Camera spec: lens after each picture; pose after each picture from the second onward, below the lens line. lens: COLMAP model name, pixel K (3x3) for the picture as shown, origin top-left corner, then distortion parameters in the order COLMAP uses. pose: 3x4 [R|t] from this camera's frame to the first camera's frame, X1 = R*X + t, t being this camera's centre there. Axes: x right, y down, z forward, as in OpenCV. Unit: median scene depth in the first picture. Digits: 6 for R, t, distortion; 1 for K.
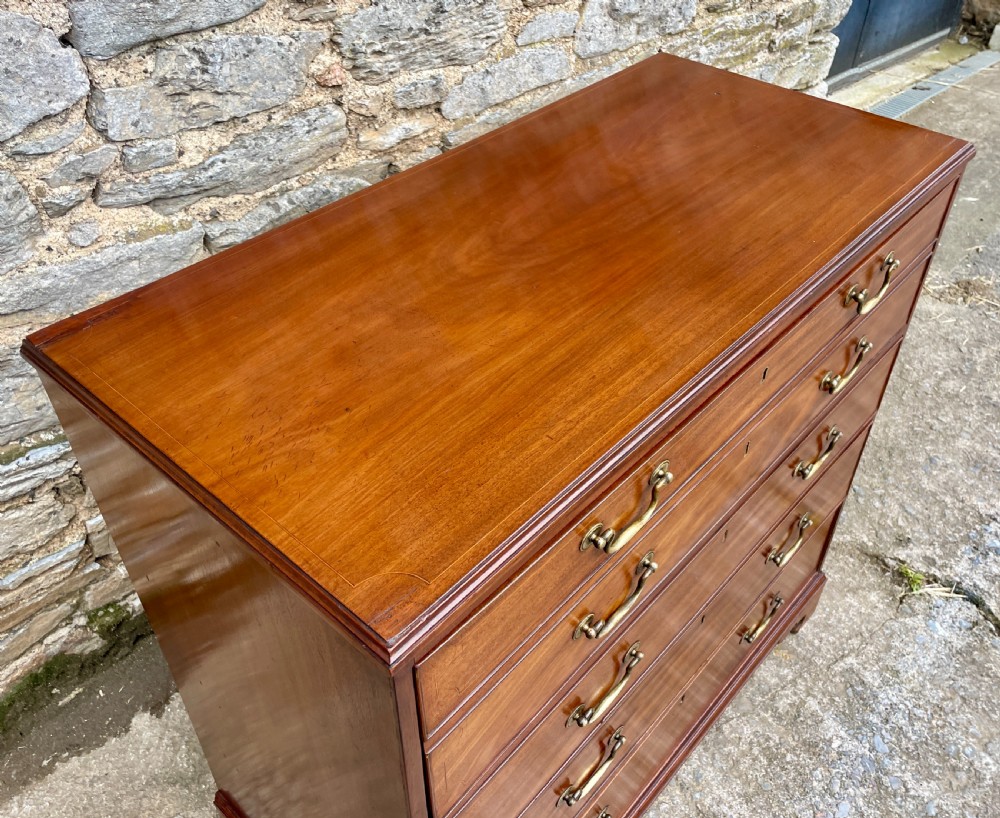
lens RADIAL K [[891.9, 0, 527.3], [0, 891.9, 387.4], [0, 0, 1]] dist [0.069442, -0.102655]
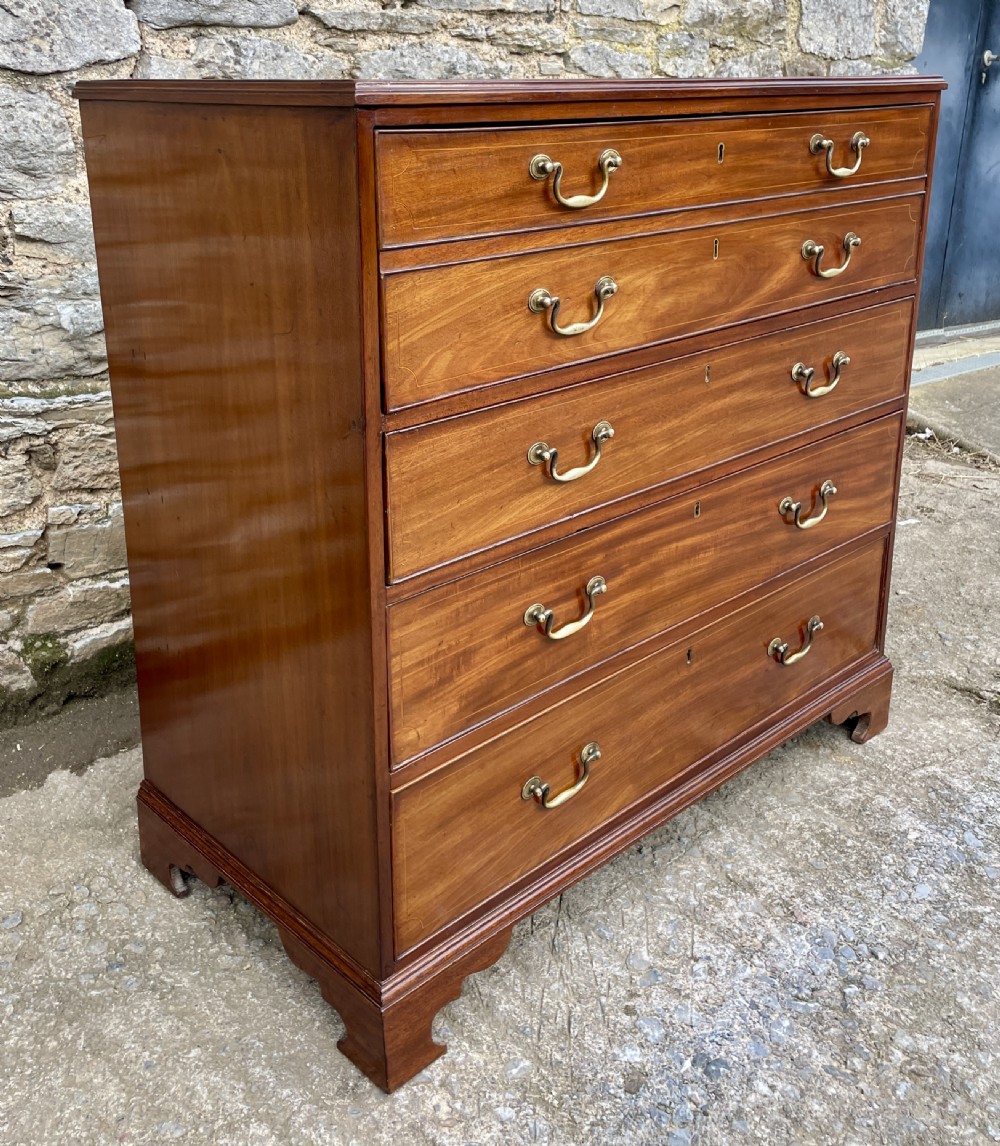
lens RADIAL K [[1193.0, 0, 481.2], [0, 1193.0, 432.9], [0, 0, 1]] dist [0.031222, 0.000000]
pose [[0.995821, 0.004395, -0.091224, 0.076616], [-0.040827, 0.914906, -0.401597, 0.605965], [0.081696, 0.403643, 0.911262, -0.137925]]
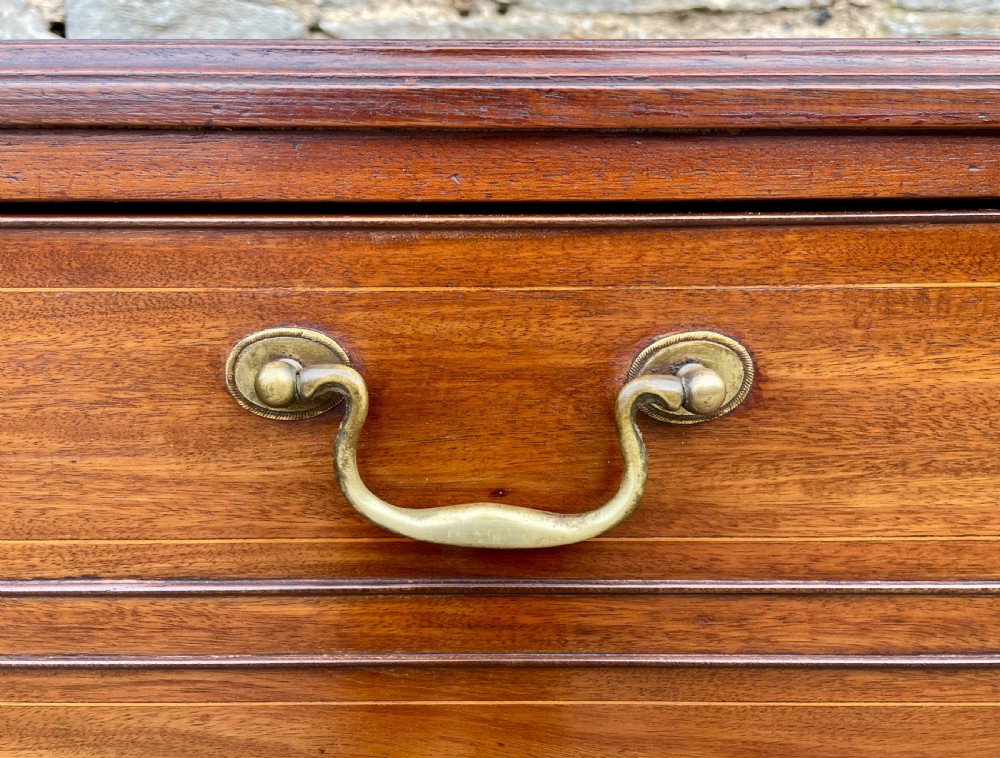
lens RADIAL K [[913.4, 0, 477.6], [0, 913.4, 372.7], [0, 0, 1]] dist [0.017538, -0.010811]
pose [[0.659444, 0.162096, -0.734070, 0.420055], [-0.477702, 0.844335, -0.242694, -0.055553], [0.580461, 0.510709, 0.634225, 0.684271]]
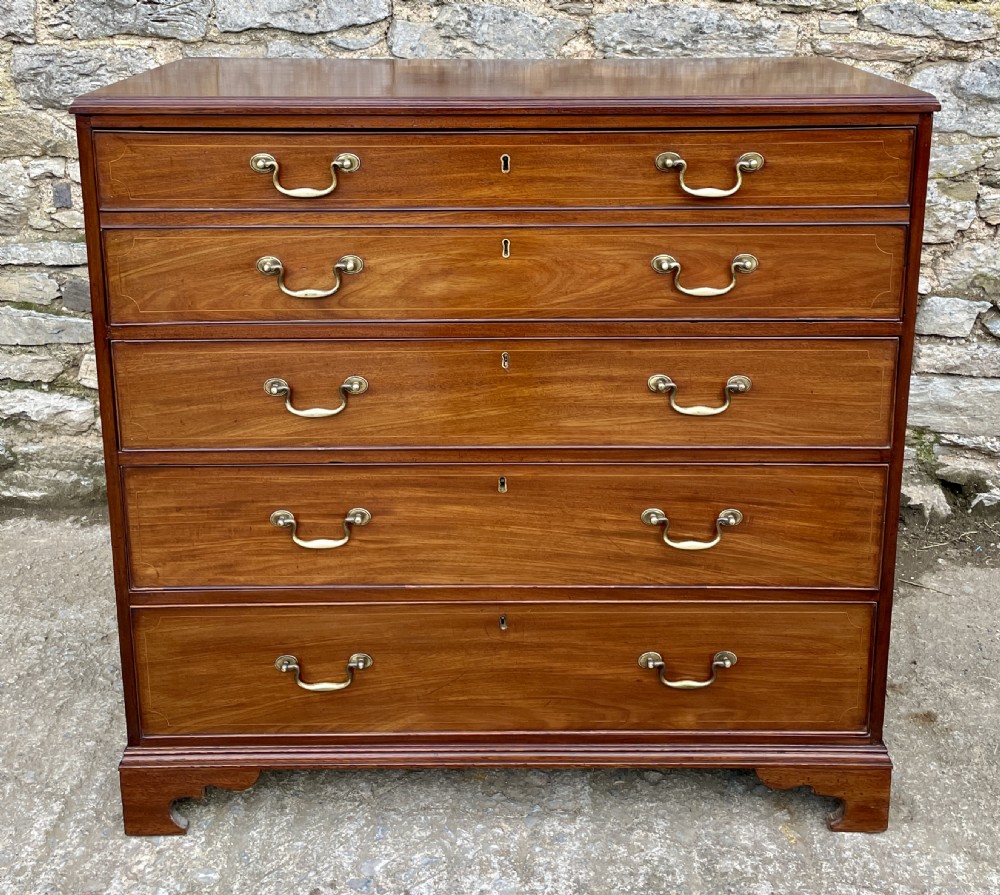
lens RADIAL K [[1154.3, 0, 497.9], [0, 1154.3, 225.9], [0, 0, 1]] dist [0.030696, 0.000000]
pose [[0.654148, 0.159139, -0.739436, 0.942740], [-0.477188, 0.845332, -0.240219, 0.286692], [0.586841, 0.509989, 0.628911, 0.066526]]
